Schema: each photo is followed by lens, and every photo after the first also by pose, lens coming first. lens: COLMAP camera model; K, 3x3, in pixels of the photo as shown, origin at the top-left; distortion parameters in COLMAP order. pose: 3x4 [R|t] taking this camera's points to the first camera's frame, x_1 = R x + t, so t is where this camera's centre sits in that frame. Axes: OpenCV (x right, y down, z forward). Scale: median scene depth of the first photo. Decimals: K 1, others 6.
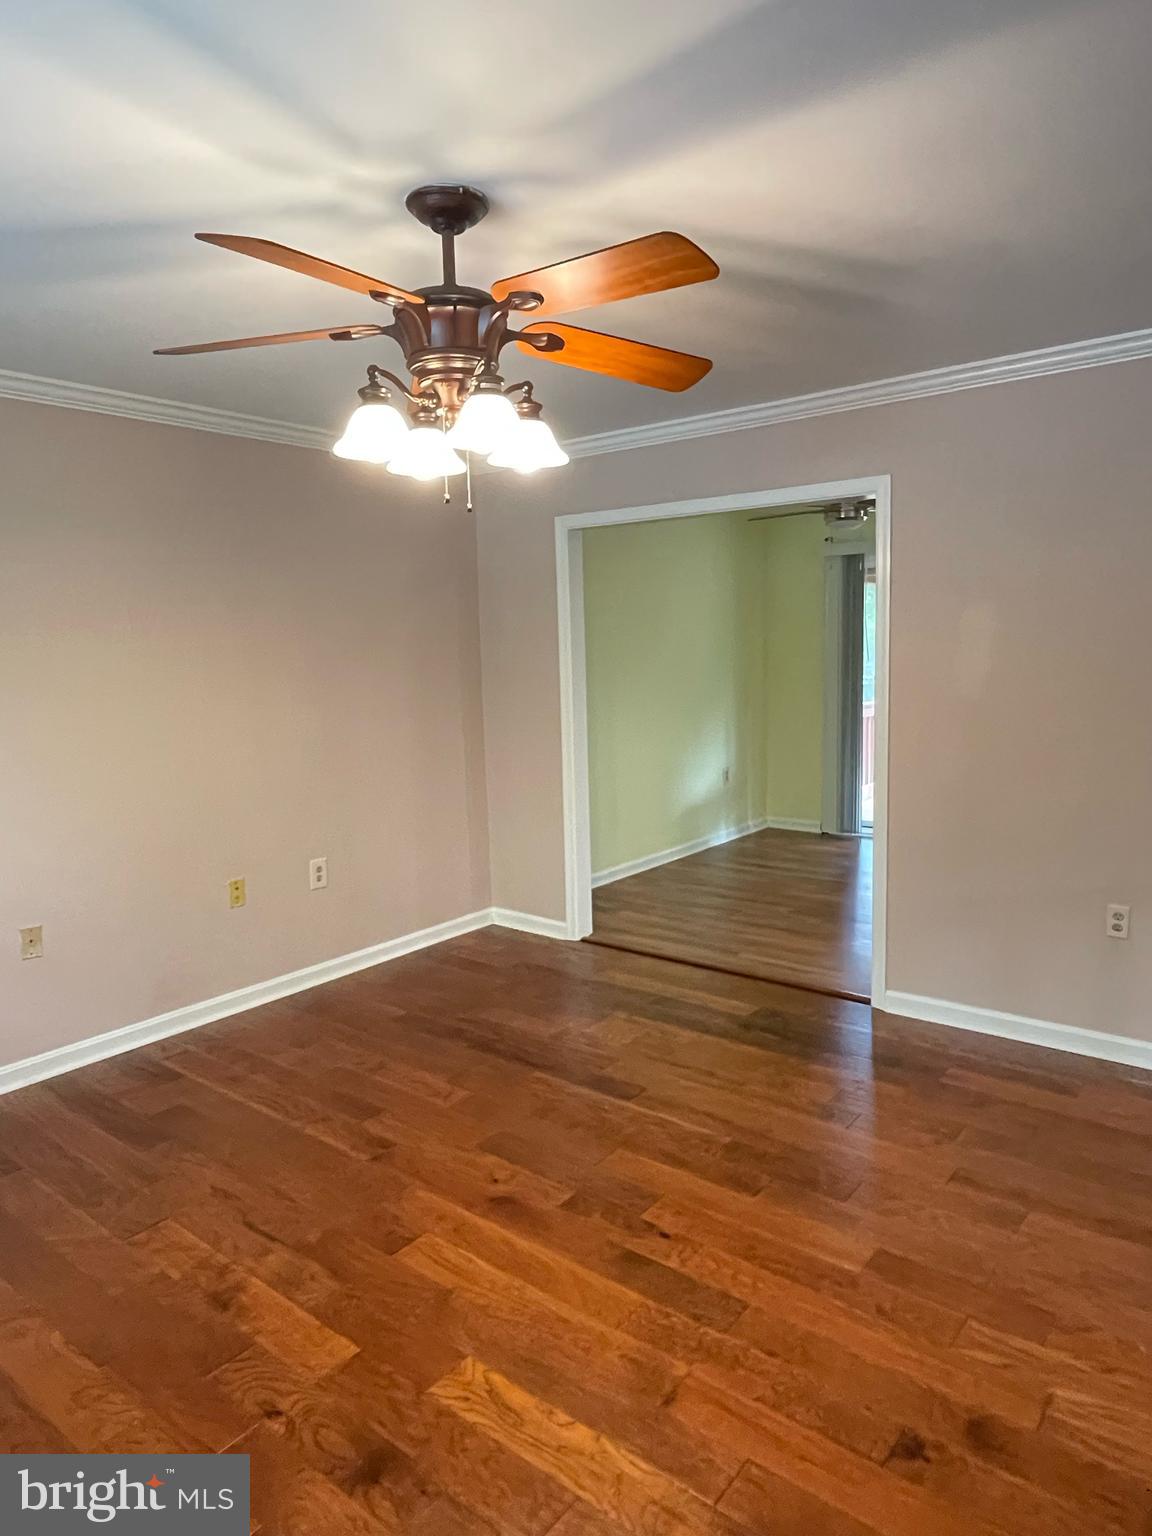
lens RADIAL K [[970.6, 0, 584.5], [0, 970.6, 758.8], [0, 0, 1]] dist [0.000723, -0.001090]
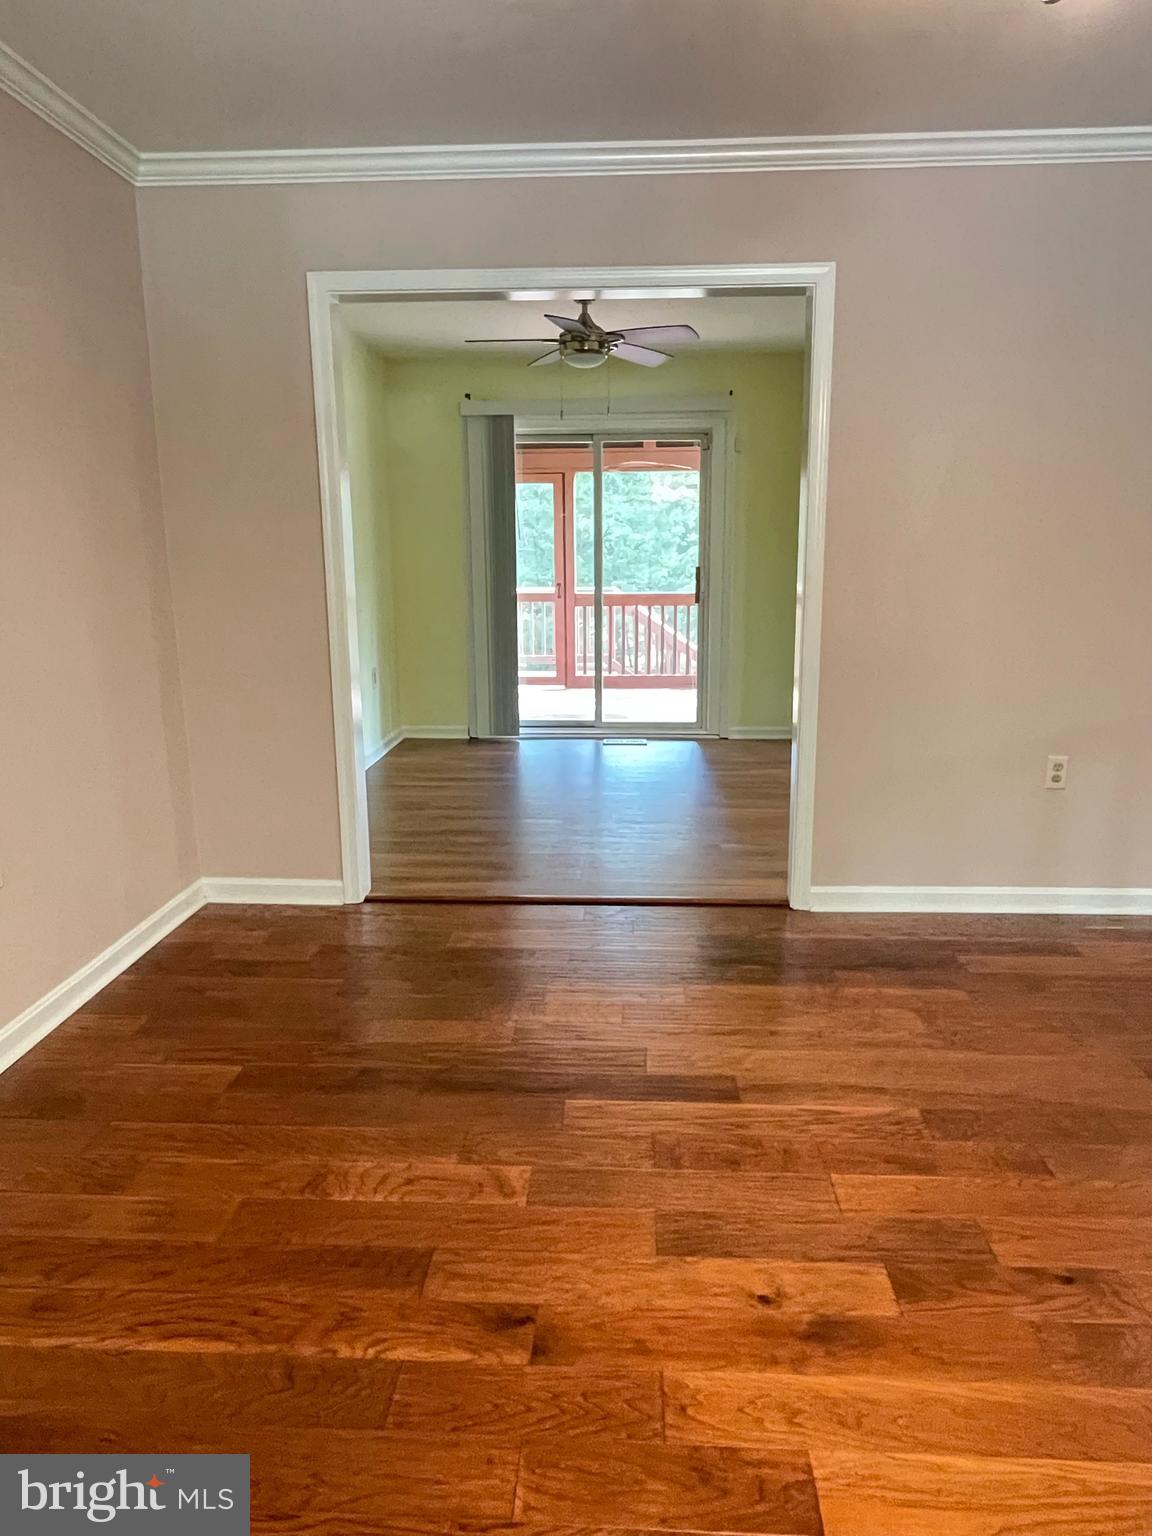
lens RADIAL K [[970.6, 0, 584.5], [0, 970.6, 758.8], [0, 0, 1]] dist [0.000723, -0.001090]
pose [[0.813955, -0.100961, 0.572088, -0.372054], [0.055126, 0.993762, 0.096946, 0.031353], [-0.578307, -0.047373, 0.814443, 0.453126]]
